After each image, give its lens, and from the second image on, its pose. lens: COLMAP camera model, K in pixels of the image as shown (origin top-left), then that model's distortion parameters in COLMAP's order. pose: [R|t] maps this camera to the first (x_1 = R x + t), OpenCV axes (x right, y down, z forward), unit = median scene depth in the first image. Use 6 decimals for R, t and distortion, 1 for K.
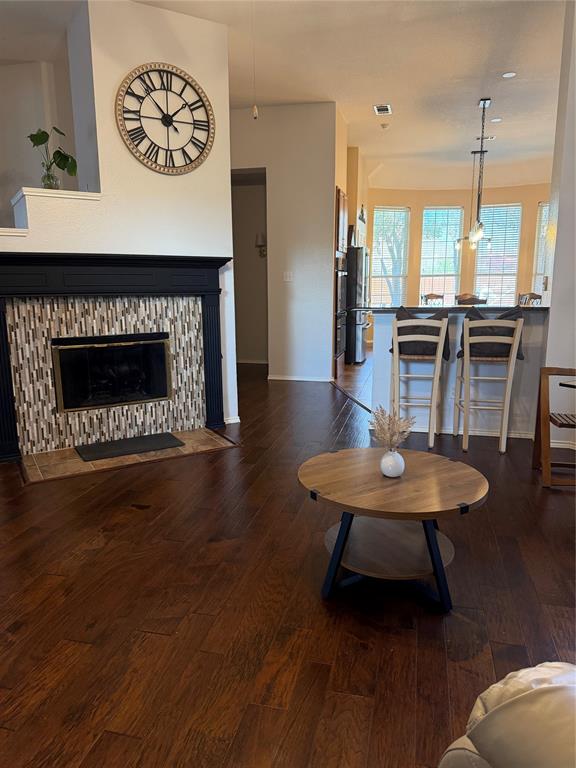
lens RADIAL K [[526.8, 0, 287.6], [0, 526.8, 388.1], [0, 0, 1]] dist [0.044658, -0.046158]
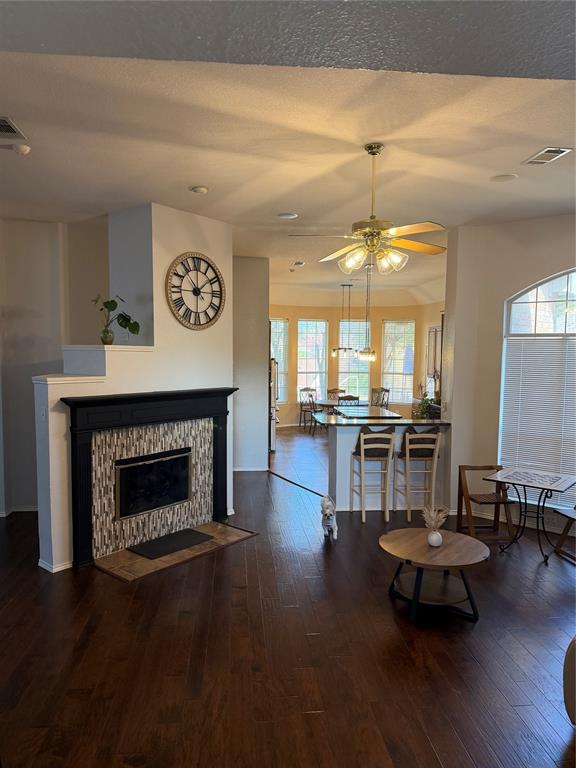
lens RADIAL K [[526.8, 0, 288.8], [0, 526.8, 385.0], [0, 0, 1]] dist [0.044658, -0.046158]
pose [[0.939519, -0.005457, 0.342454, -0.469970], [0.050070, 0.991319, -0.121572, -0.093859], [-0.338818, 0.131366, 0.931636, -0.300765]]
